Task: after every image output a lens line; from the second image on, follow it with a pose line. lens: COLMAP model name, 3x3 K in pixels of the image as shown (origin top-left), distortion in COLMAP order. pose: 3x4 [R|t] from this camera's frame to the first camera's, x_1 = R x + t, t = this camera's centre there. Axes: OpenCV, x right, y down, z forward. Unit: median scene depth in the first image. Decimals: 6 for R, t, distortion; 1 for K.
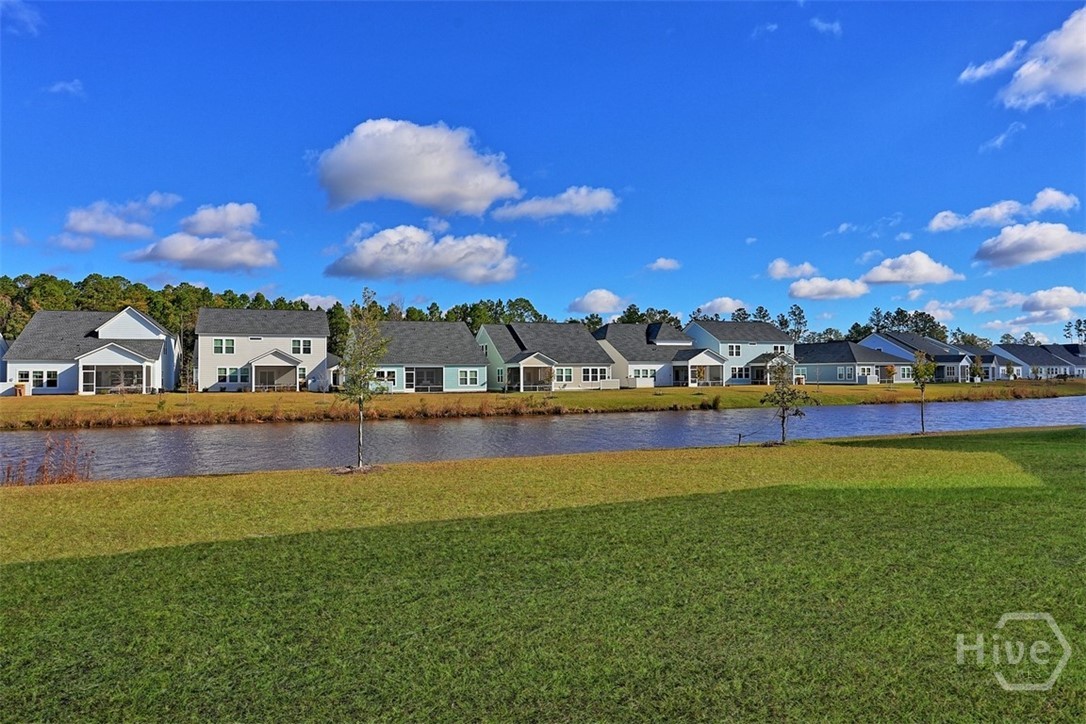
lens RADIAL K [[722.2, 0, 543.1], [0, 722.2, 360.5], [0, 0, 1]] dist [0.000172, 0.000009]
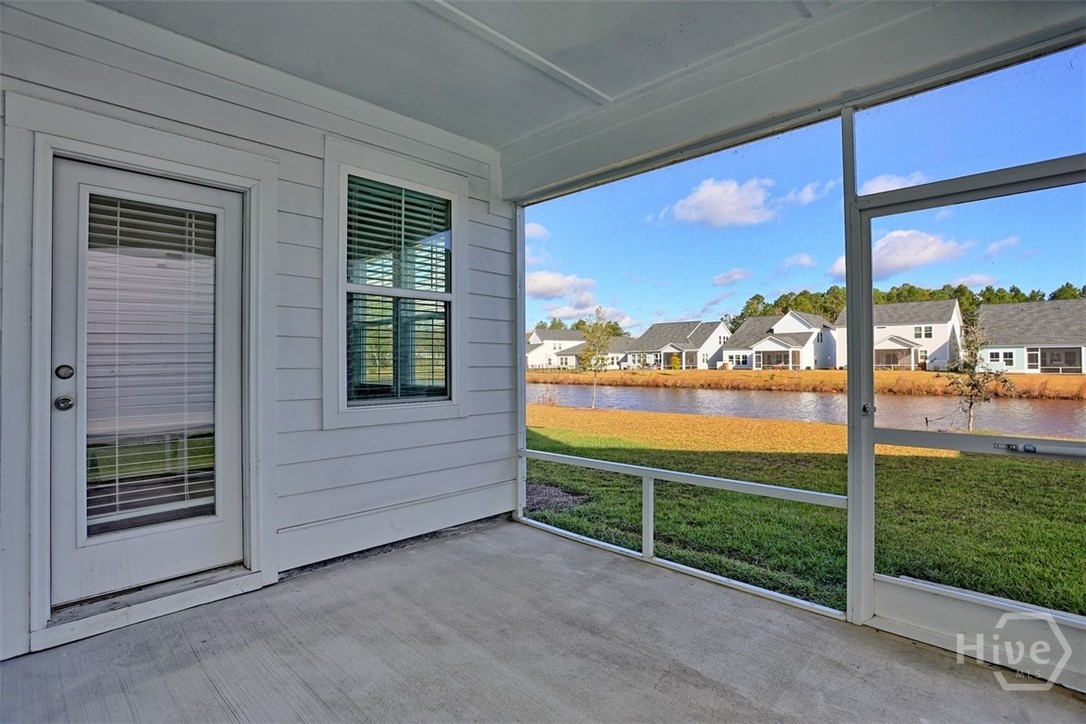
lens RADIAL K [[532.6, 0, 538.6], [0, 532.6, 352.3], [0, 0, 1]] dist [-0.061837, 0.029402]
pose [[0.379603, -0.012103, -0.925070, 0.224493], [0.024051, 0.999706, -0.003210, 0.001486], [0.924837, -0.021030, 0.379782, 0.104380]]
